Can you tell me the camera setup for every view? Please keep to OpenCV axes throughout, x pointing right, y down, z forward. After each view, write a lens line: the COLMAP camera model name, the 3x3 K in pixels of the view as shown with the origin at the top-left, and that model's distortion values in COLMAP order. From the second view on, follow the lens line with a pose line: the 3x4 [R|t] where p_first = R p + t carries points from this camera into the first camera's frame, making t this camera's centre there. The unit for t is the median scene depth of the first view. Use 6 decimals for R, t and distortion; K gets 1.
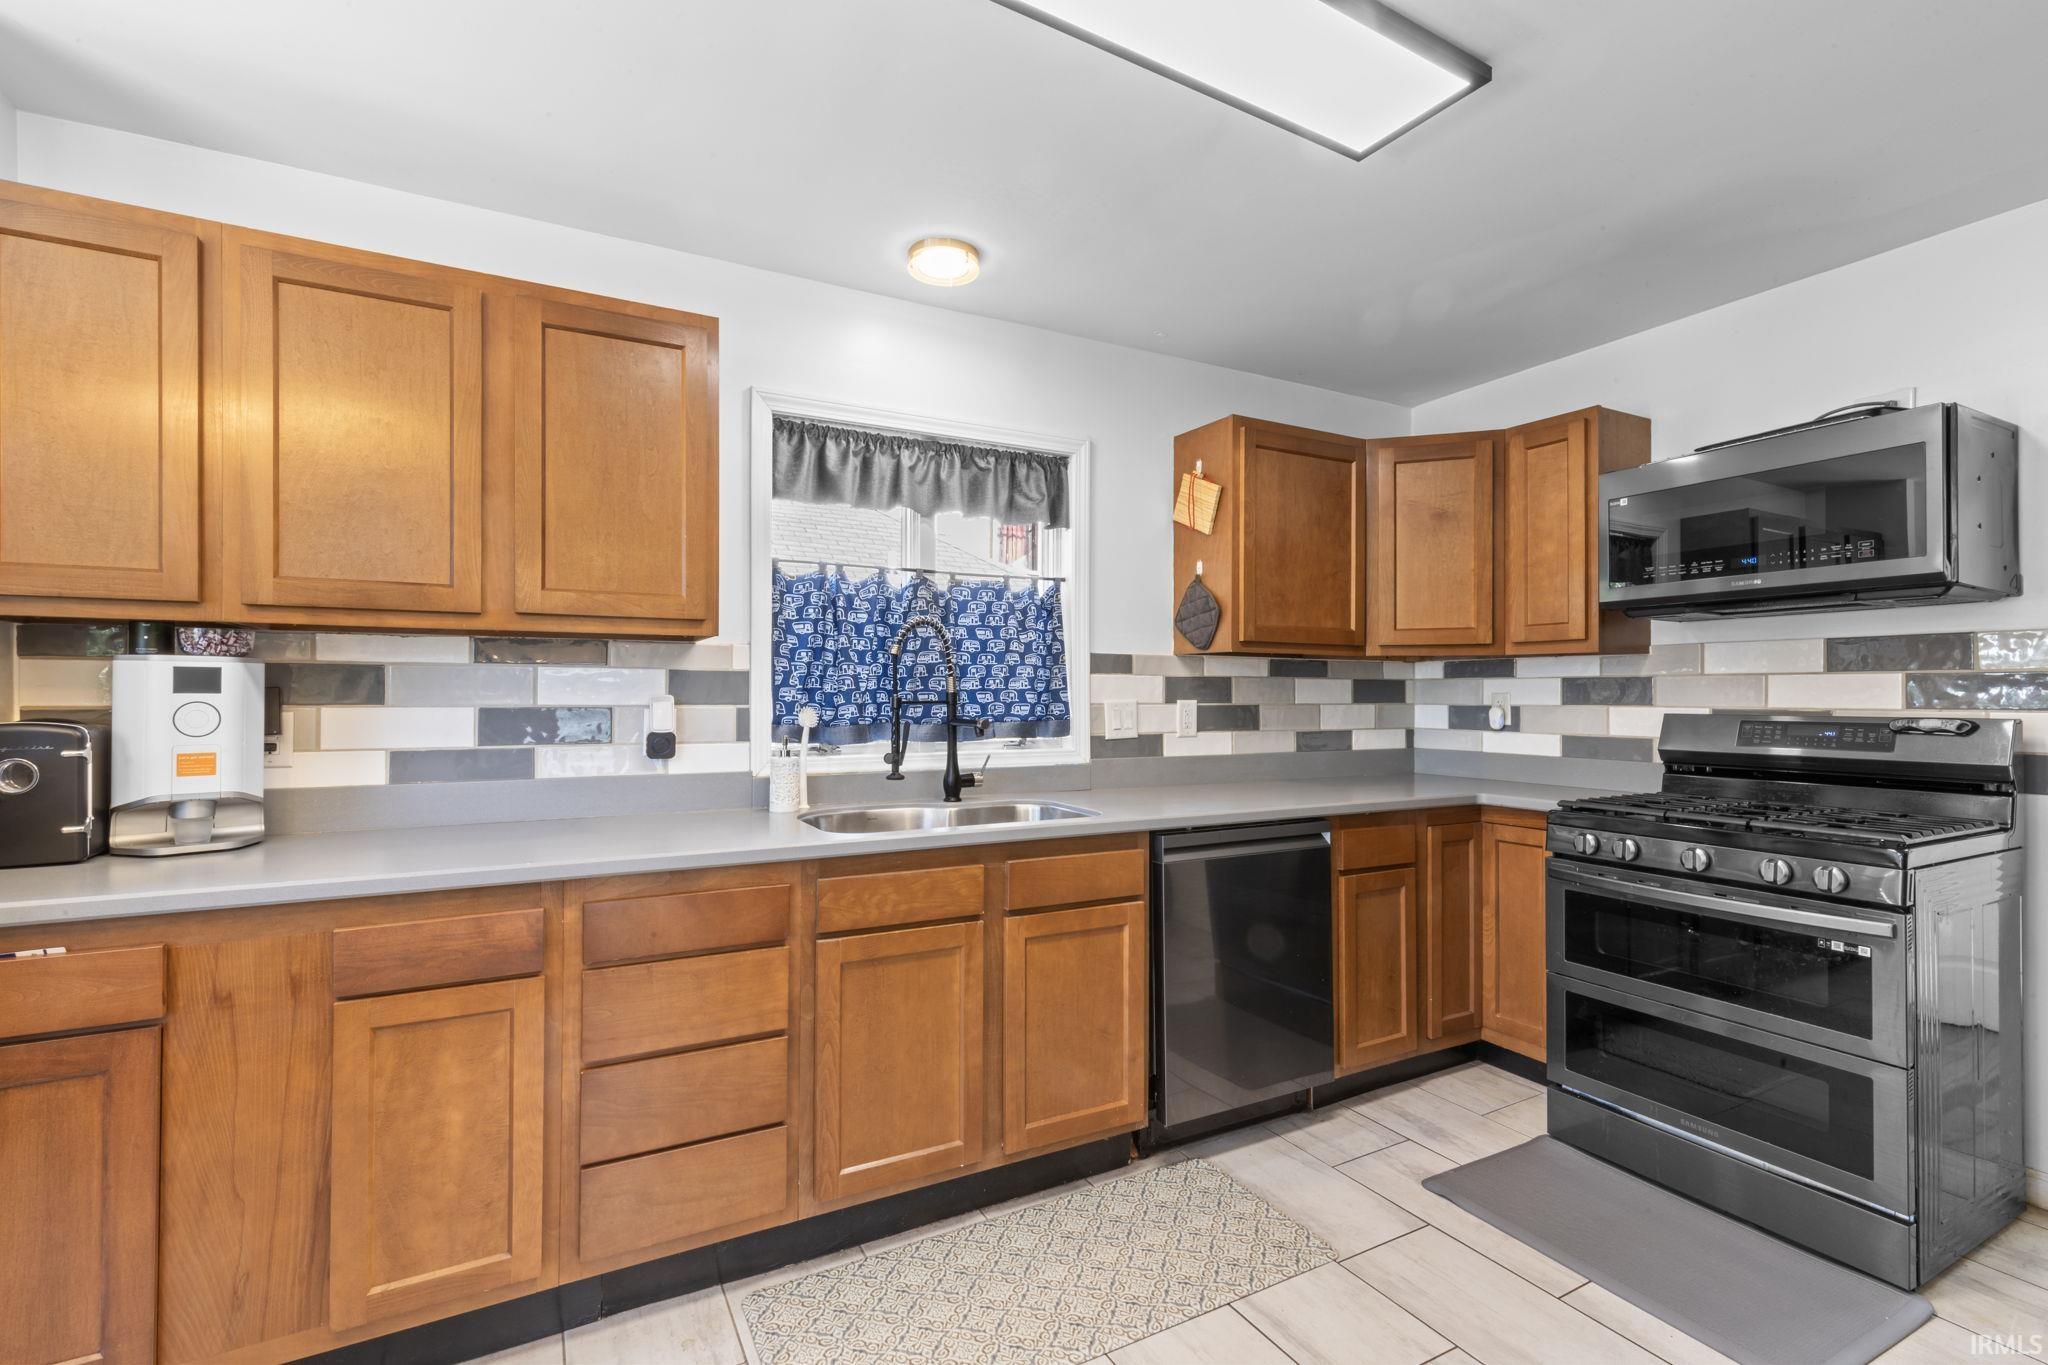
lens RADIAL K [[931.7, 0, 1018.3], [0, 931.7, 694.6], [0, 0, 1]] dist [0.008142, -0.000186]
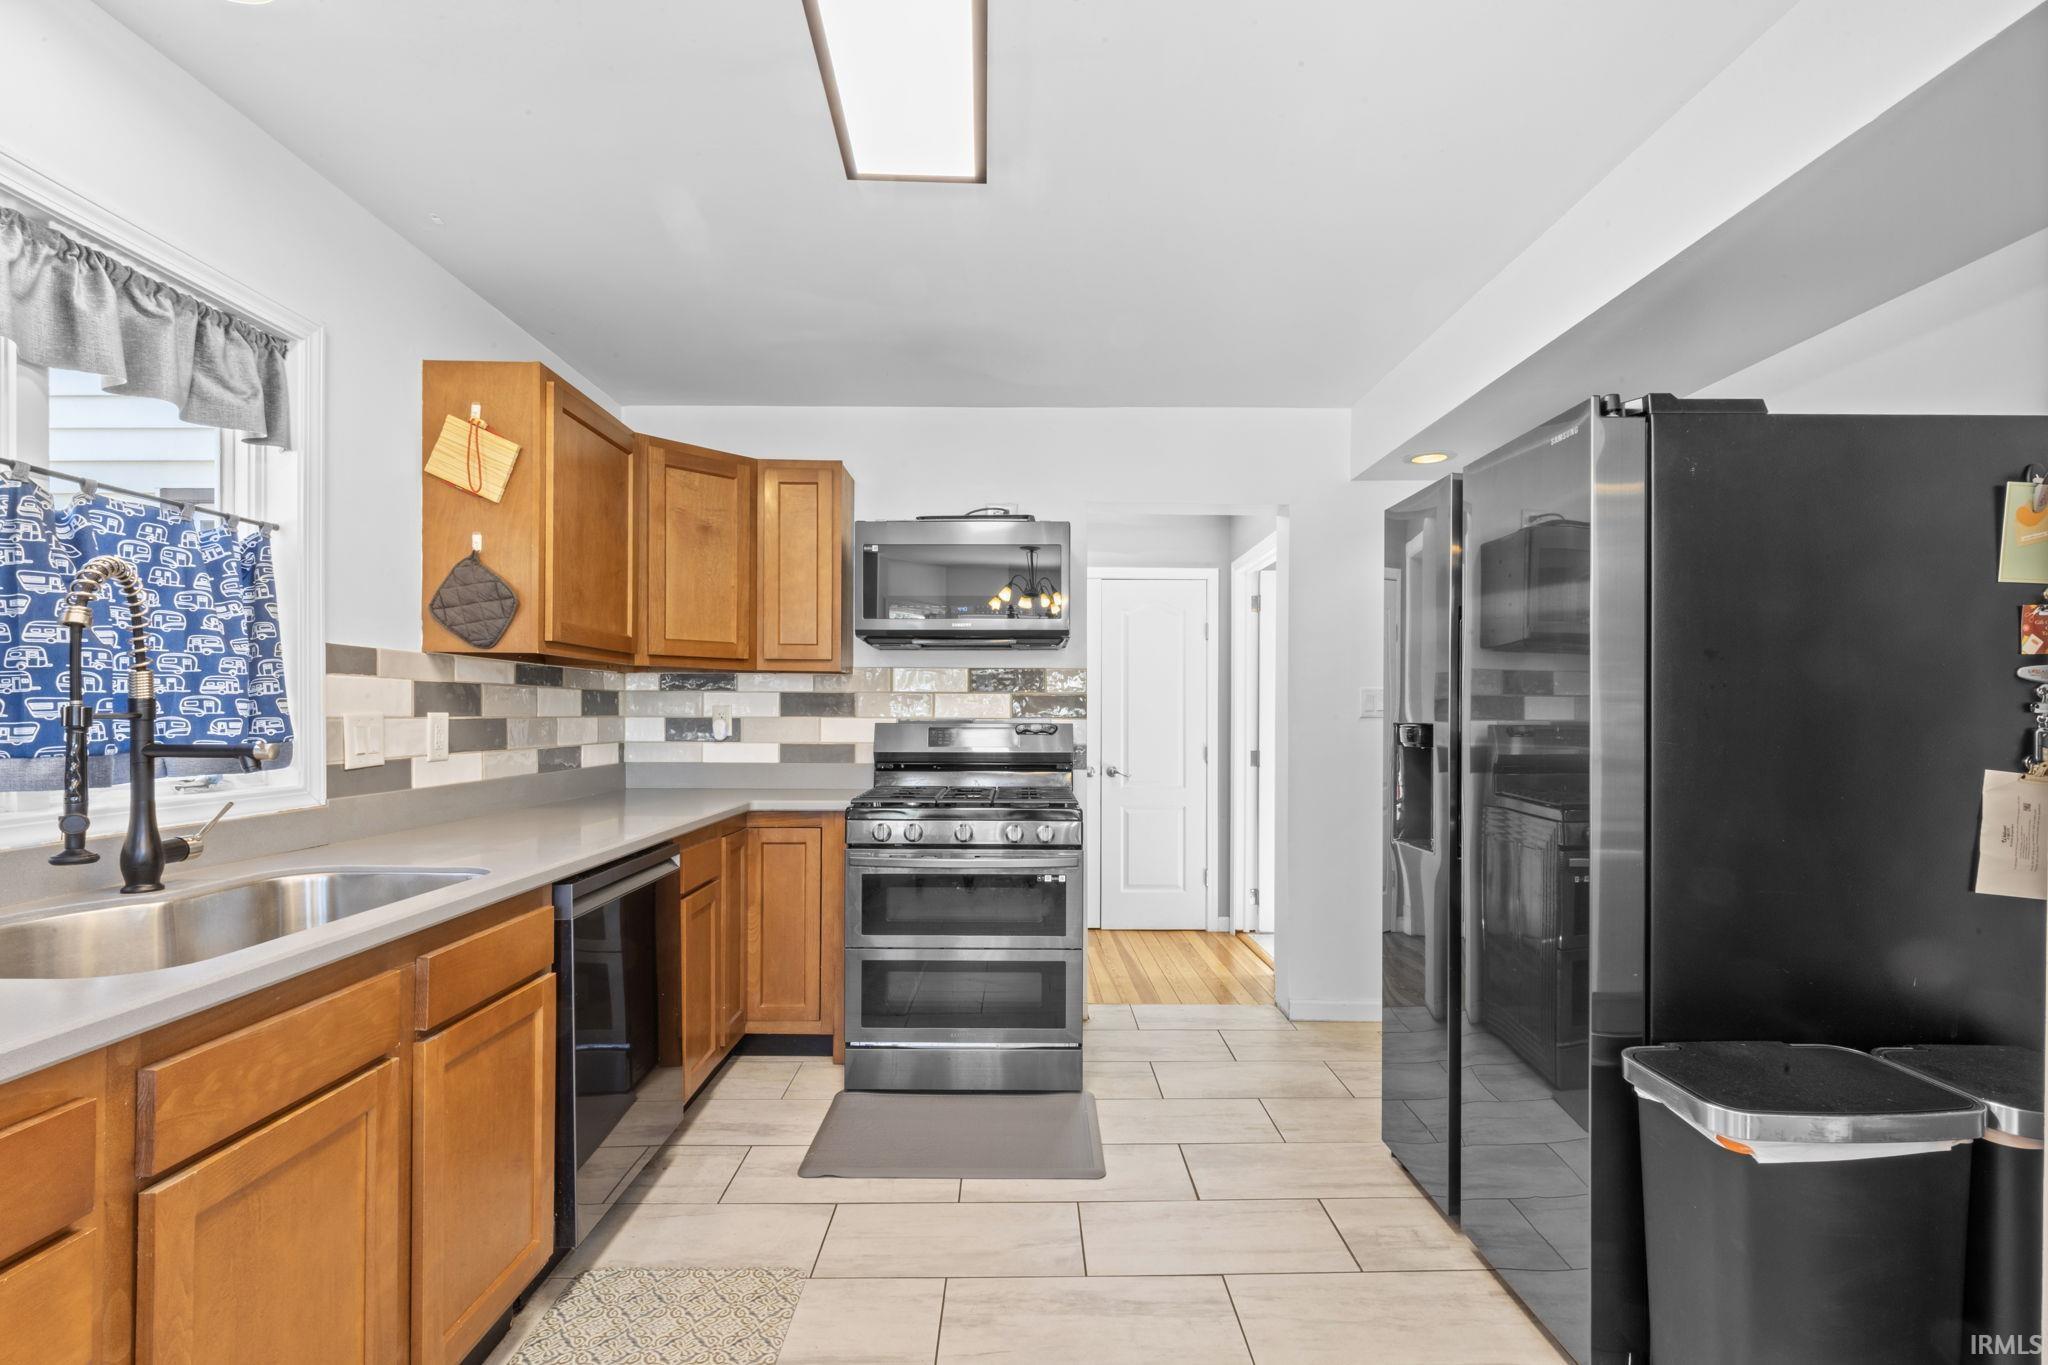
lens RADIAL K [[935.4, 0, 1029.8], [0, 935.4, 719.7], [0, 0, 1]] dist [0.003026, 0.000221]
pose [[0.458429, -0.007207, 0.888702, -0.297077], [-0.003724, 0.999943, 0.010030, 0.002691], [-0.888723, -0.007908, 0.458376, 0.235357]]
